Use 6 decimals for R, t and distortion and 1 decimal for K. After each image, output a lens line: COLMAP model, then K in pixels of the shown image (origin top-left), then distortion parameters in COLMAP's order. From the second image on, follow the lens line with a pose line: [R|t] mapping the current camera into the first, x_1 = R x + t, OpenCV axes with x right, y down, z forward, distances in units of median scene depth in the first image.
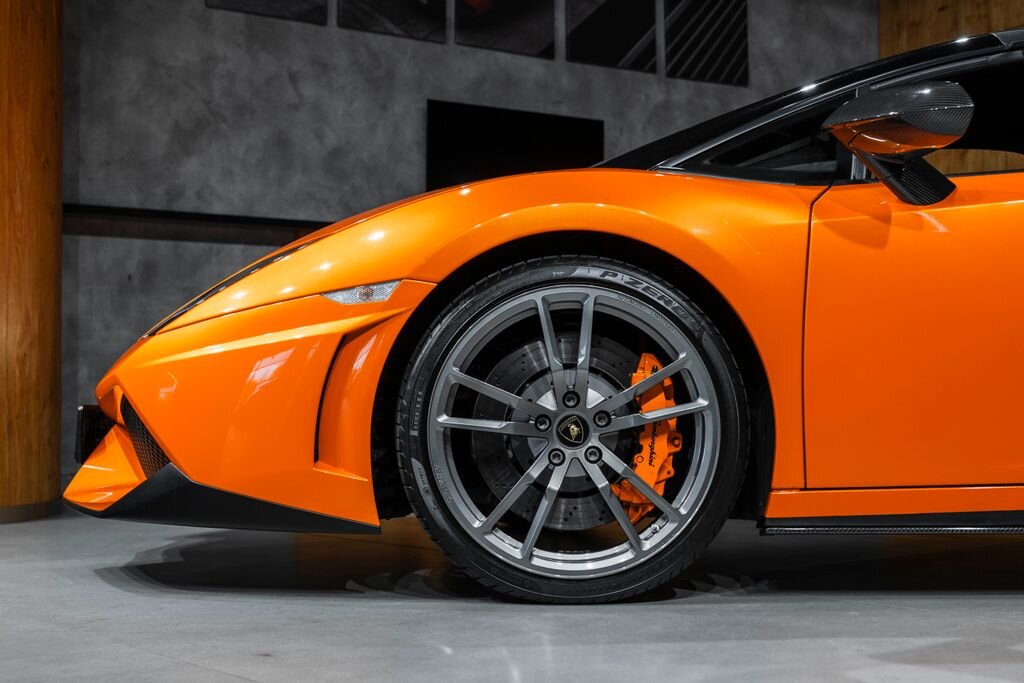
lens RADIAL K [[1539.0, 0, 507.5], [0, 1539.0, 340.3], [0, 0, 1]] dist [-0.036866, 0.000000]
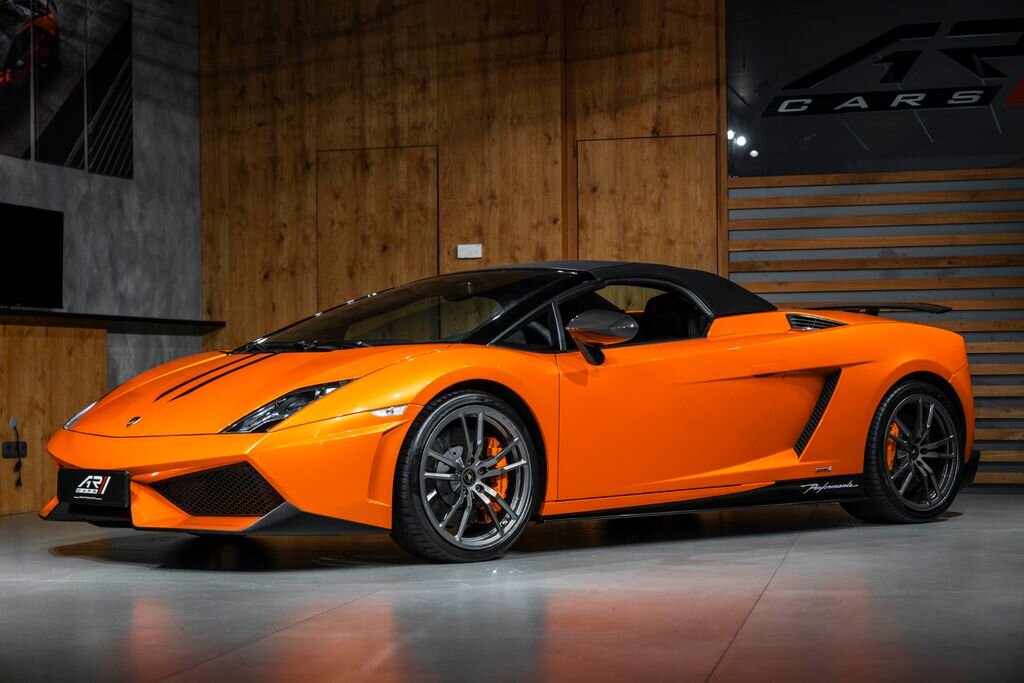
lens RADIAL K [[1959.1, 0, 510.7], [0, 1959.1, 317.5], [0, 0, 1]] dist [0.037562, 0.000000]
pose [[0.768201, 0.017120, 0.639980, -1.574636], [-0.019742, 0.999800, -0.003048, -0.145205], [-0.639904, -0.010293, 0.768386, -1.019442]]
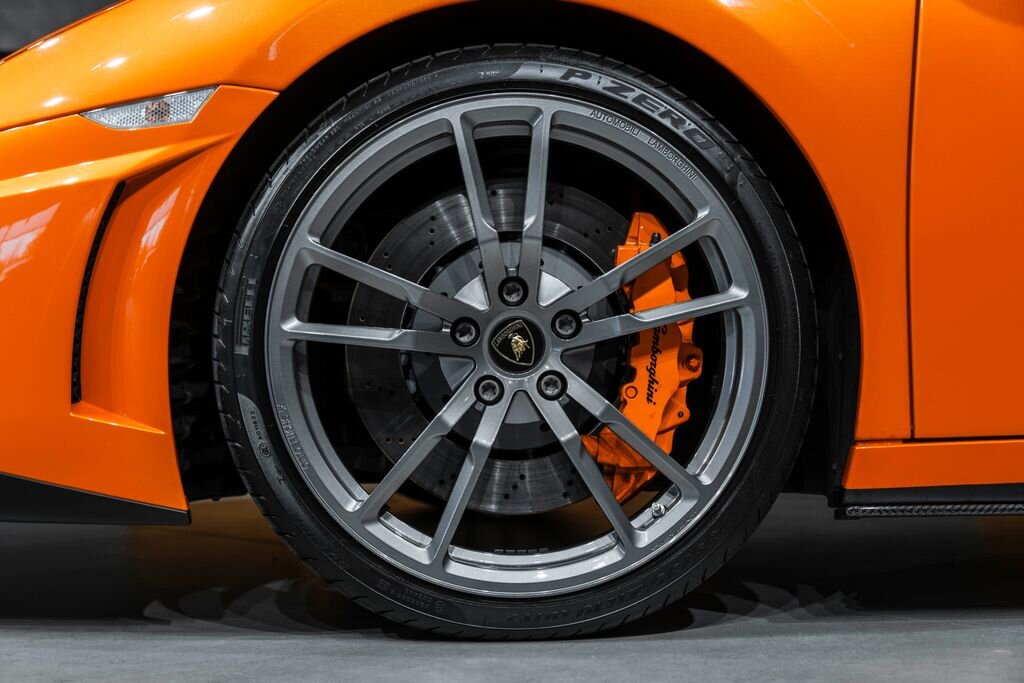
lens RADIAL K [[2017.6, 0, 515.0], [0, 2017.6, 341.2], [0, 0, 1]] dist [0.000964, 0.000000]
pose [[0.999589, -0.009847, 0.026908, 0.021255], [0.008828, 0.999249, 0.037725, 0.028570], [-0.027259, -0.037472, 0.998926, 0.233941]]
